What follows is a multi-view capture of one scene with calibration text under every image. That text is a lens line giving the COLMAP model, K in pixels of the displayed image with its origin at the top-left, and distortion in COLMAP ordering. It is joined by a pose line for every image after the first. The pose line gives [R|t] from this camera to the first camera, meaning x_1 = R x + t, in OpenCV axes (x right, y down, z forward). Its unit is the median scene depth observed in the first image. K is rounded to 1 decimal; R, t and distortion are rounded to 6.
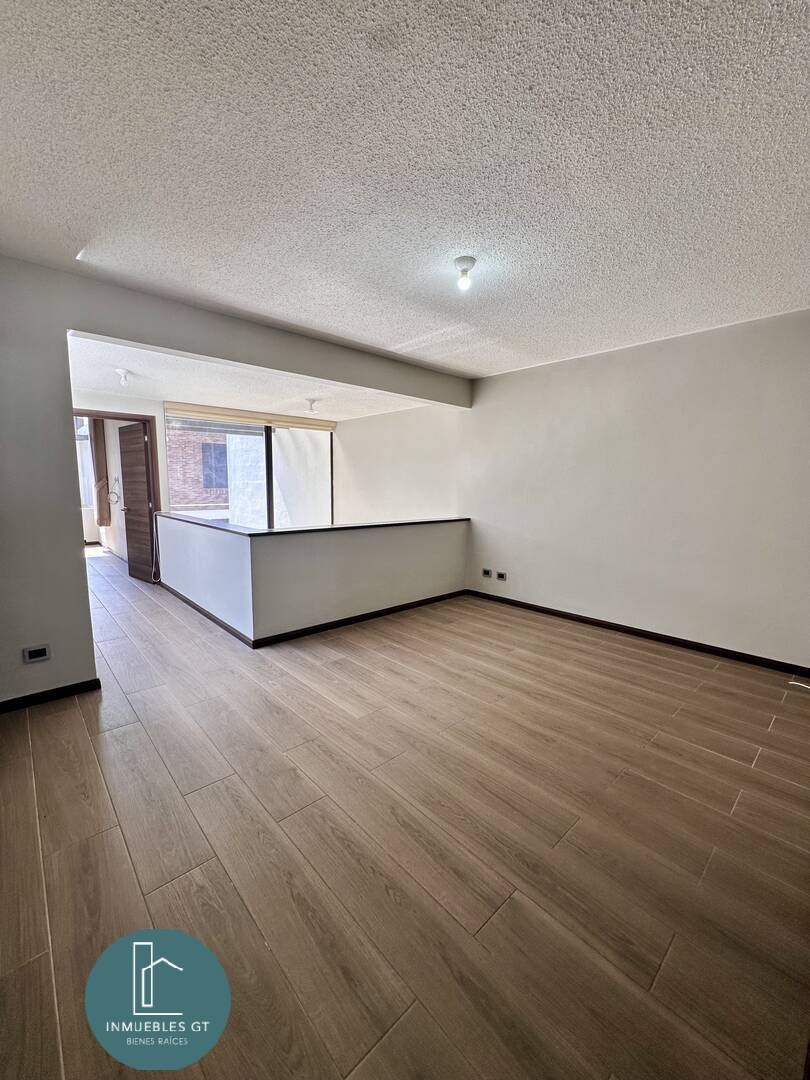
lens RADIAL K [[430.2, 0, 400.7], [0, 430.2, 535.4], [0, 0, 1]] dist [-0.001019, 0.000178]
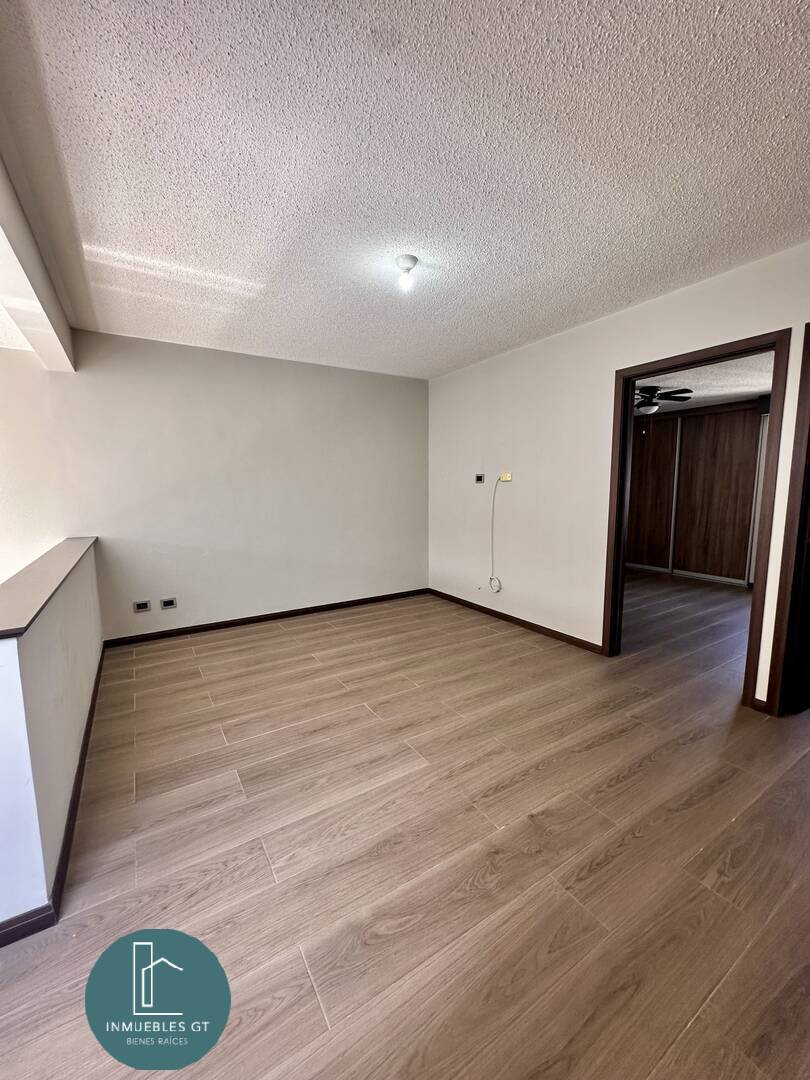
lens RADIAL K [[430.2, 0, 401.8], [0, 430.2, 540.0], [0, 0, 1]] dist [-0.001019, 0.000178]
pose [[0.187148, -0.133081, 0.973276, -0.667448], [0.125507, 0.985900, 0.110674, -0.081170], [-0.974281, 0.101441, 0.201211, 0.644642]]
